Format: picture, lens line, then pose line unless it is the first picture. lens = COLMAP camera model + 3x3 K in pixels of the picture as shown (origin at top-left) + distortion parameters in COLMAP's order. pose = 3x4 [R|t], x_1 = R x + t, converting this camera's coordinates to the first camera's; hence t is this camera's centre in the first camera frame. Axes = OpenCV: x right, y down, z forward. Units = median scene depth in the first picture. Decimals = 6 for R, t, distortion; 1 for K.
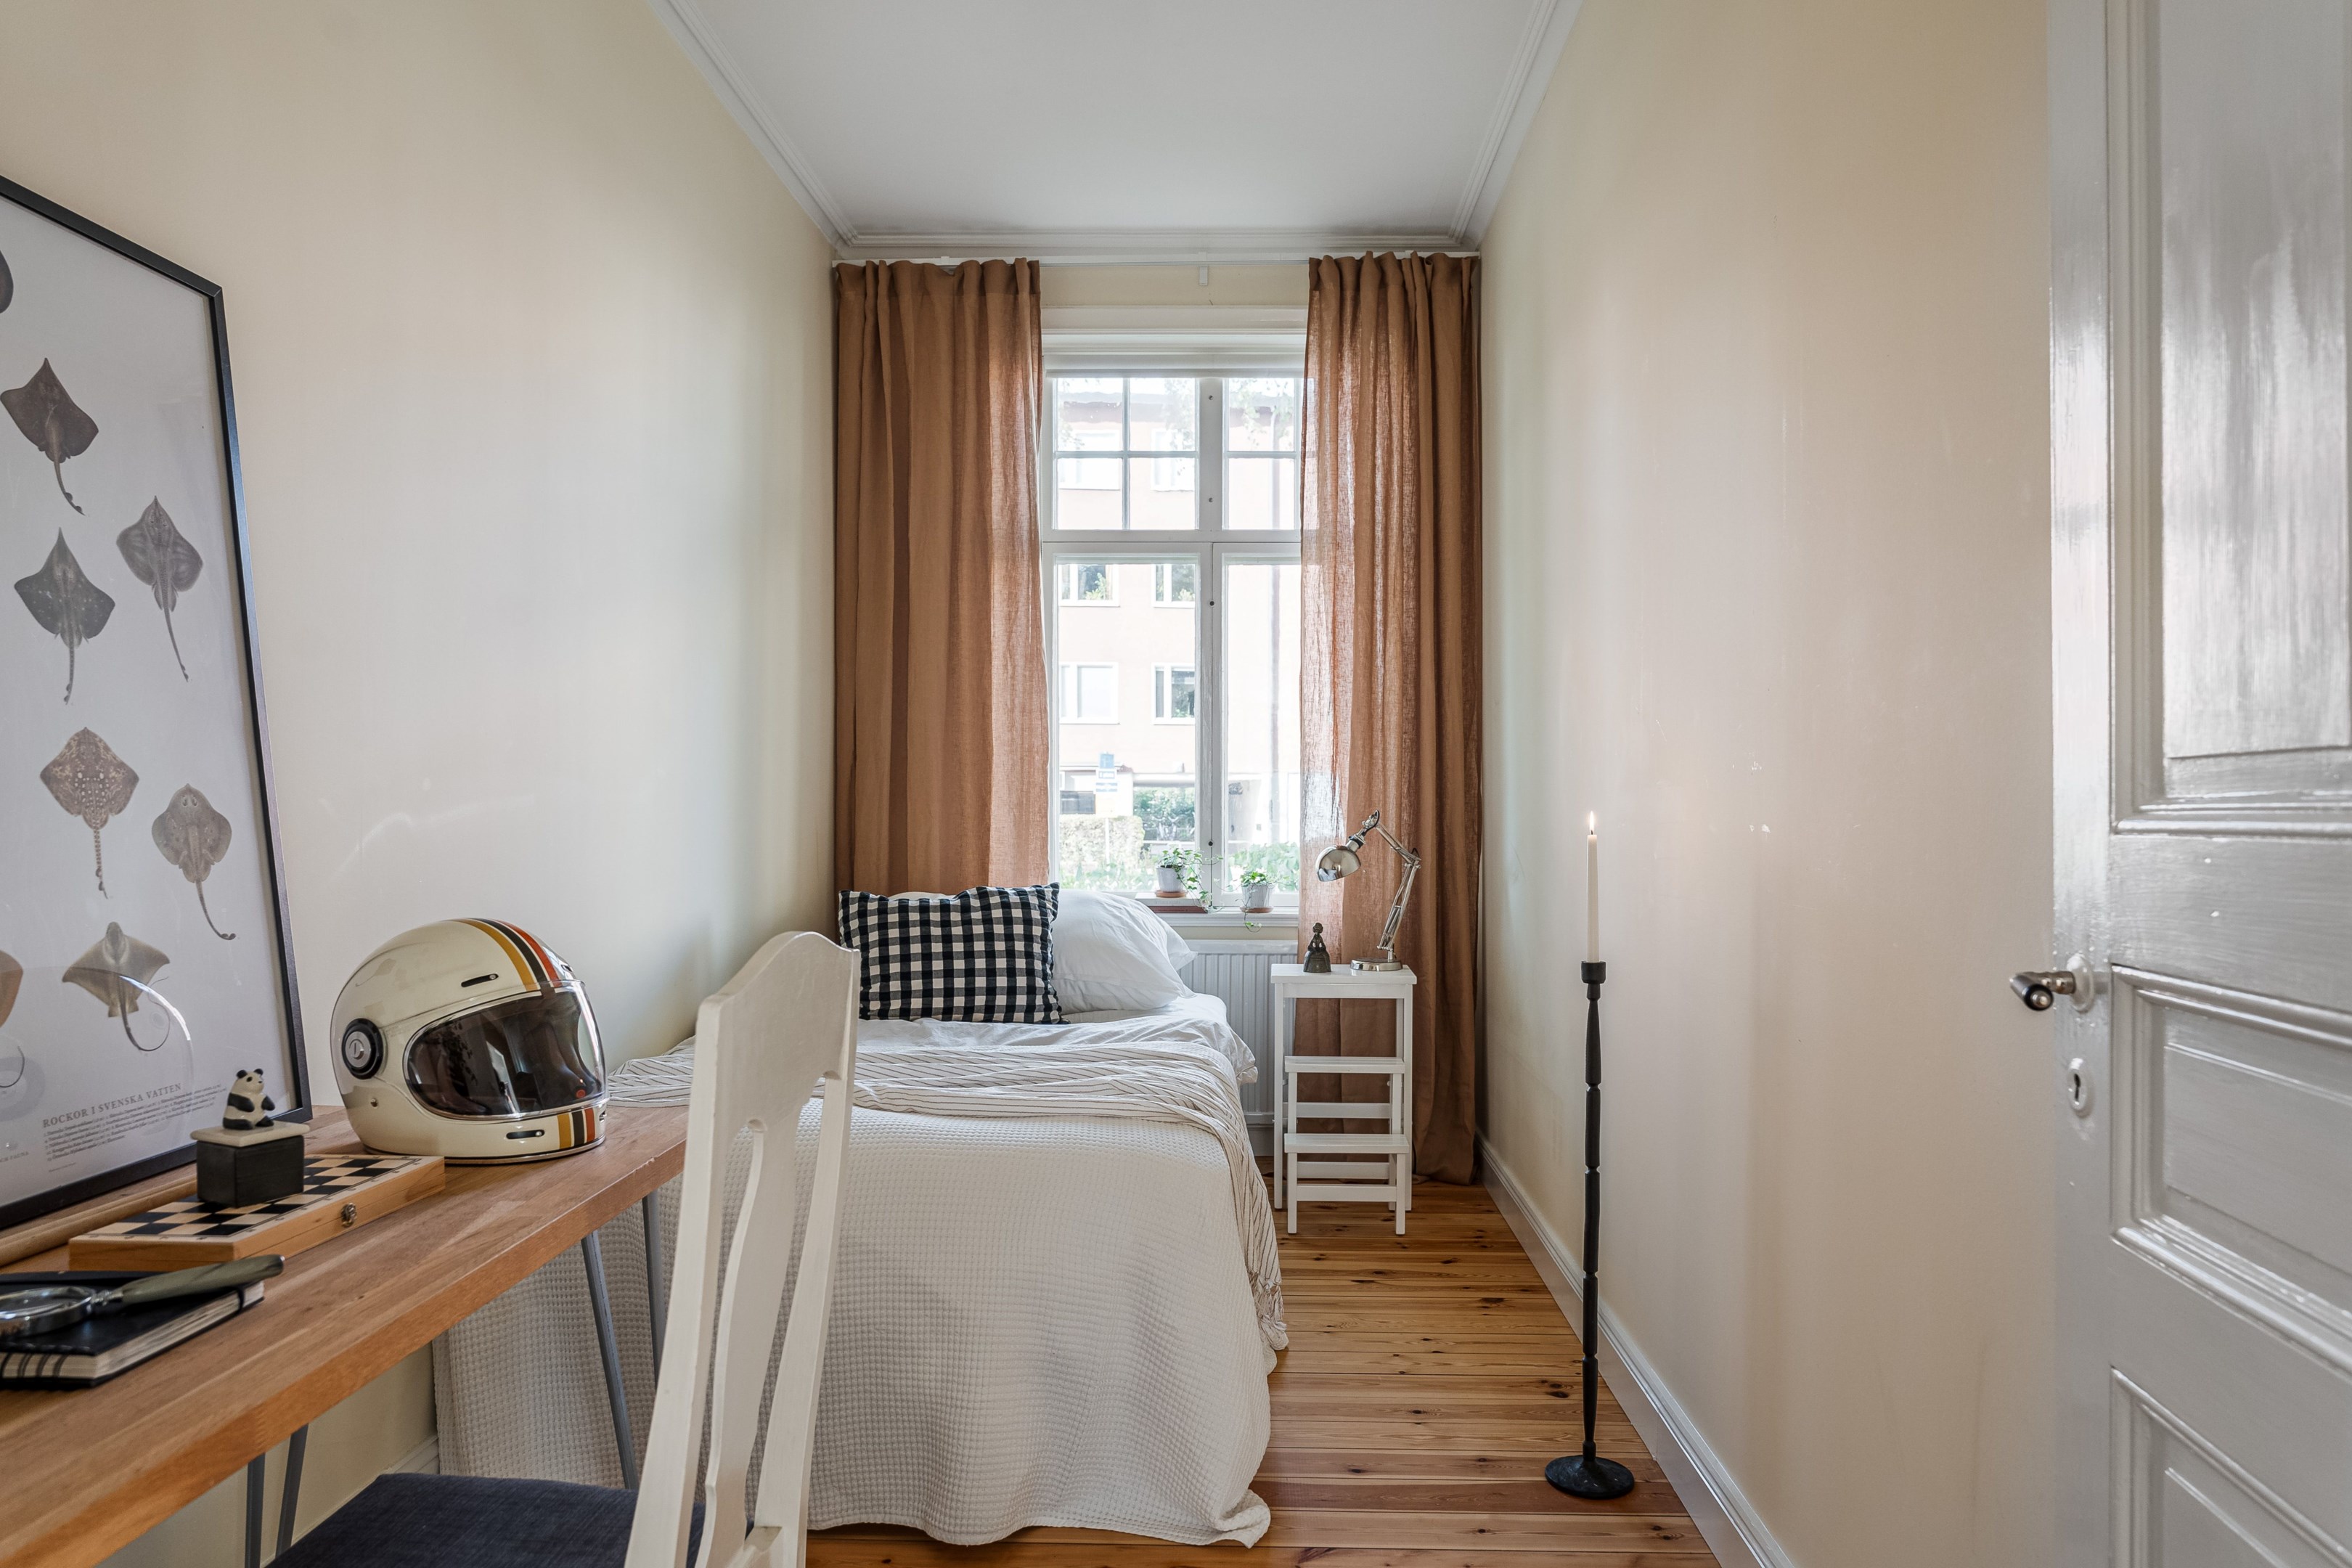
lens RADIAL K [[1510.6, 0, 1183.7], [0, 1510.6, 782.1], [0, 0, 1]] dist [-0.000598, -0.000053]
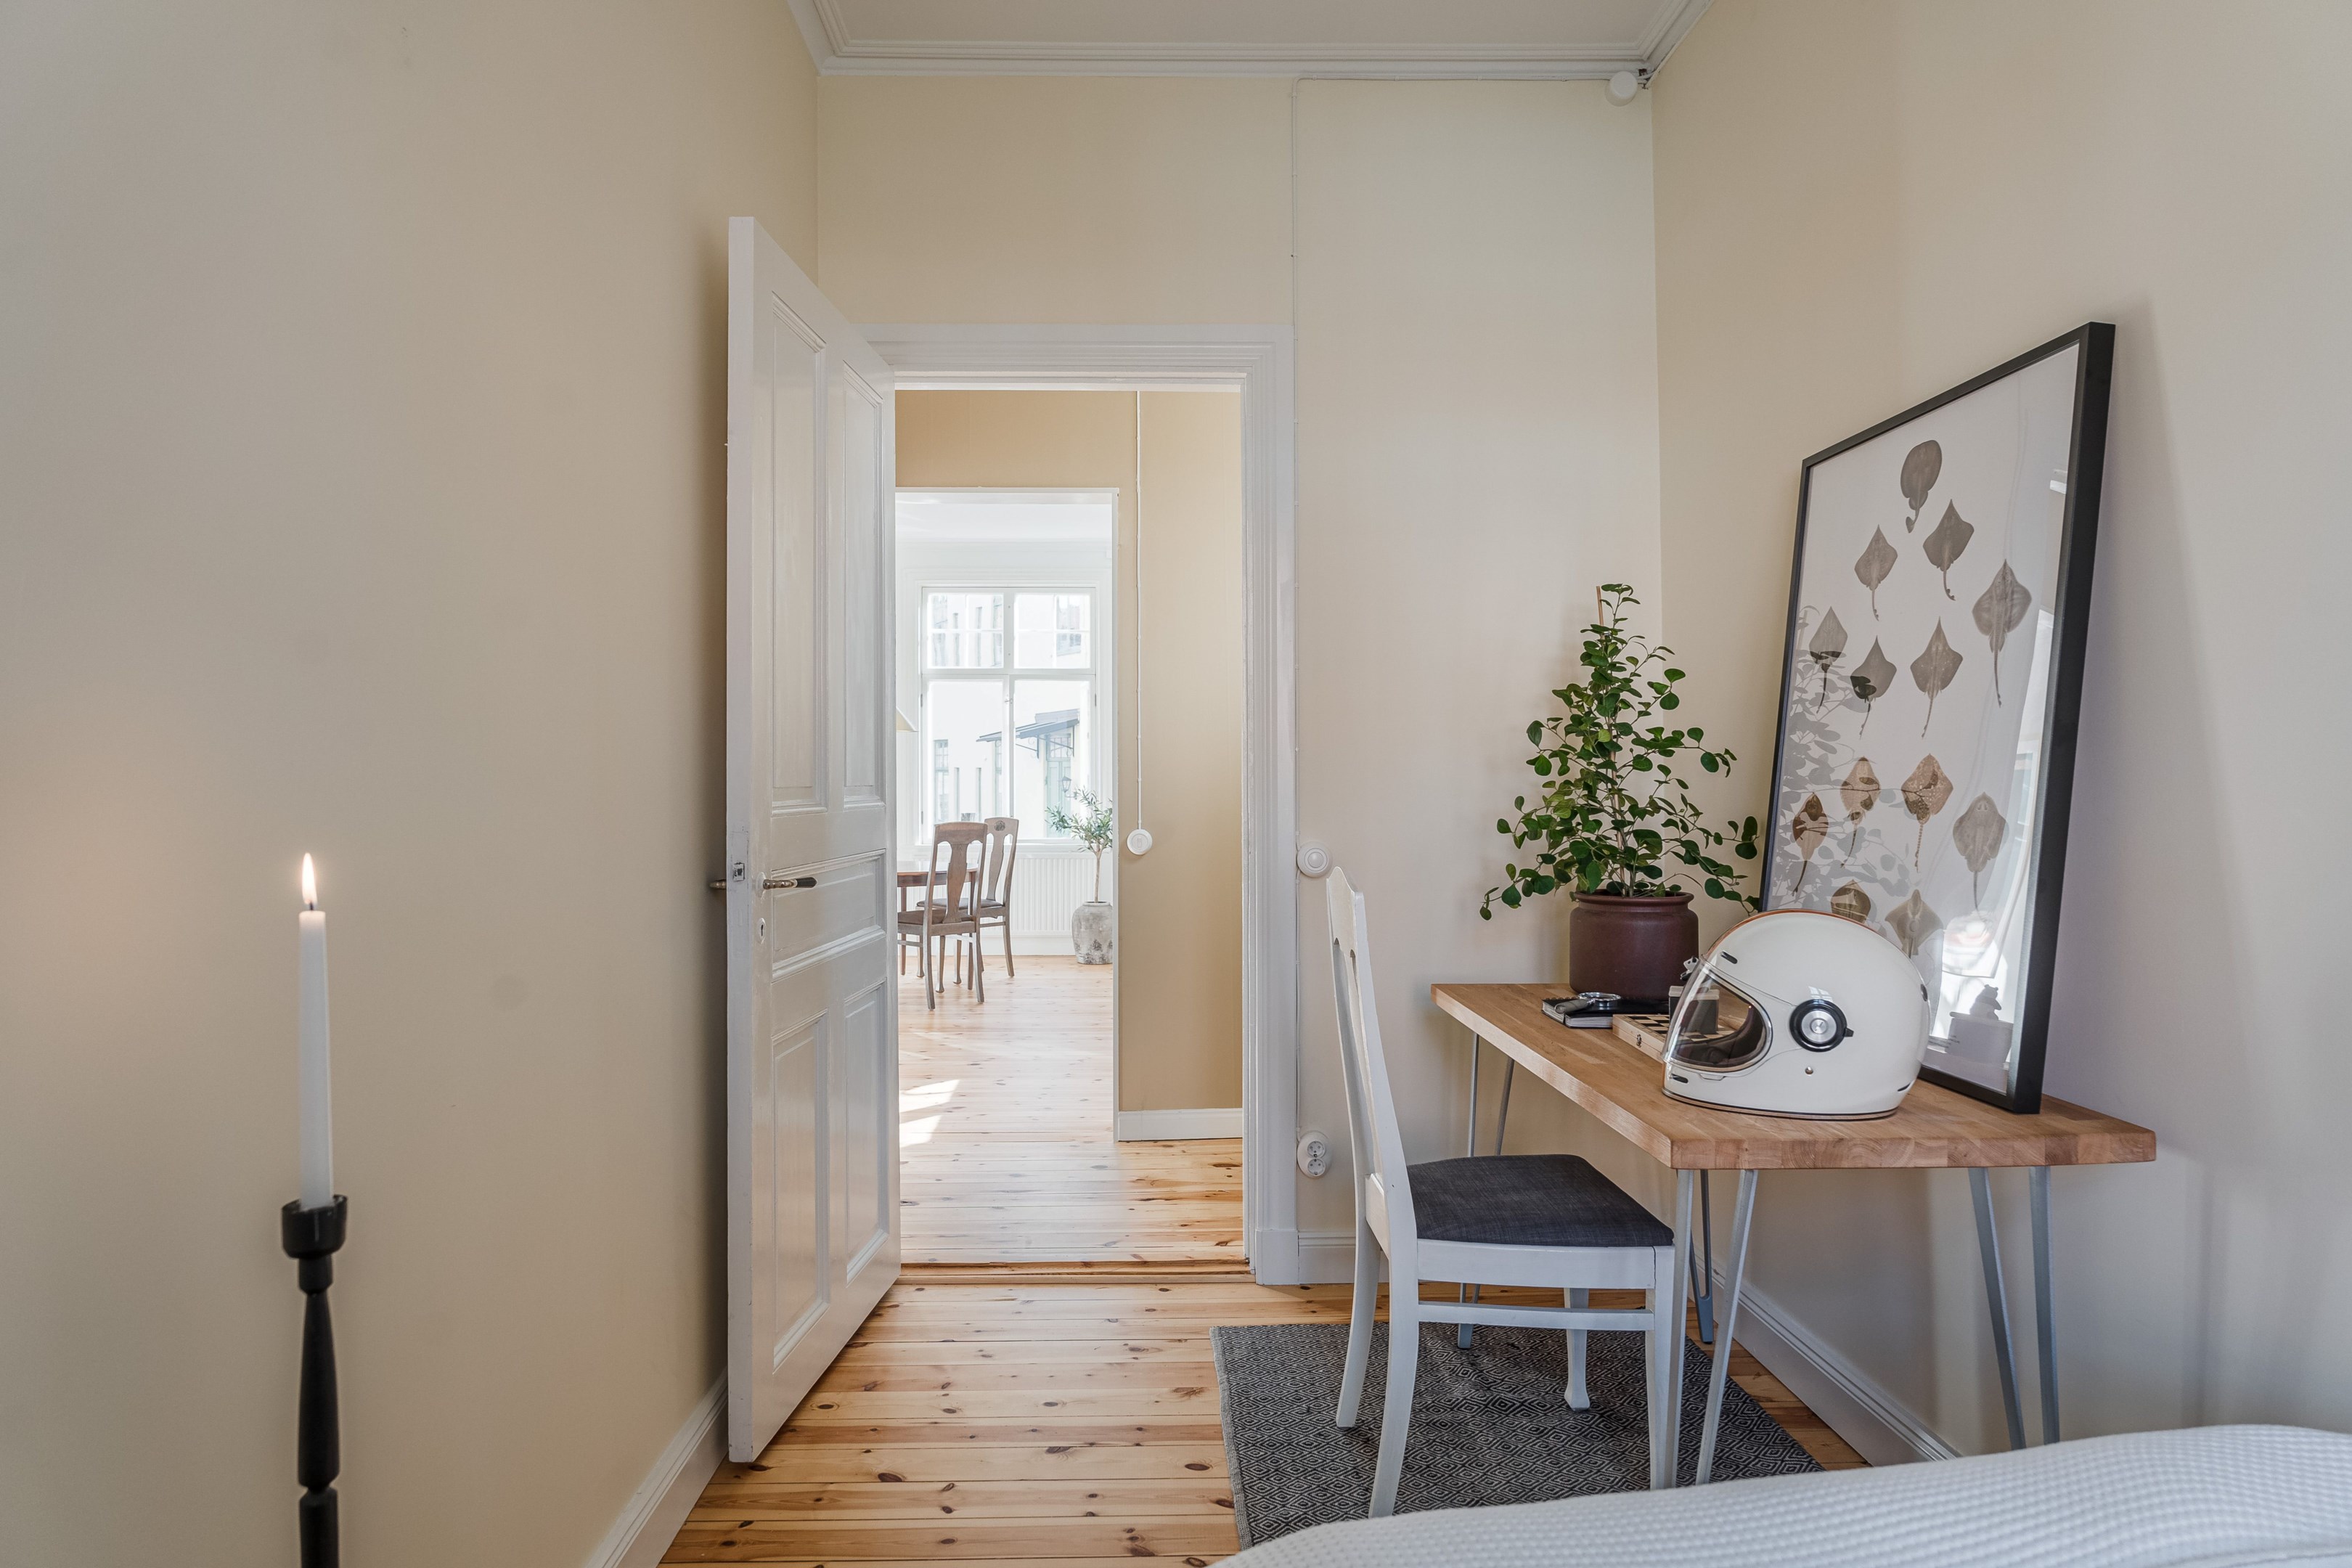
lens RADIAL K [[1278.4, 0, 1167.3], [0, 1278.4, 779.7], [0, 0, 1]] dist [-0.027719, 0.007433]
pose [[-0.997447, 0.001029, -0.071407, 0.080645], [0.002195, 0.999865, -0.016258, 0.006425], [0.071380, -0.016374, -0.997315, 2.083601]]
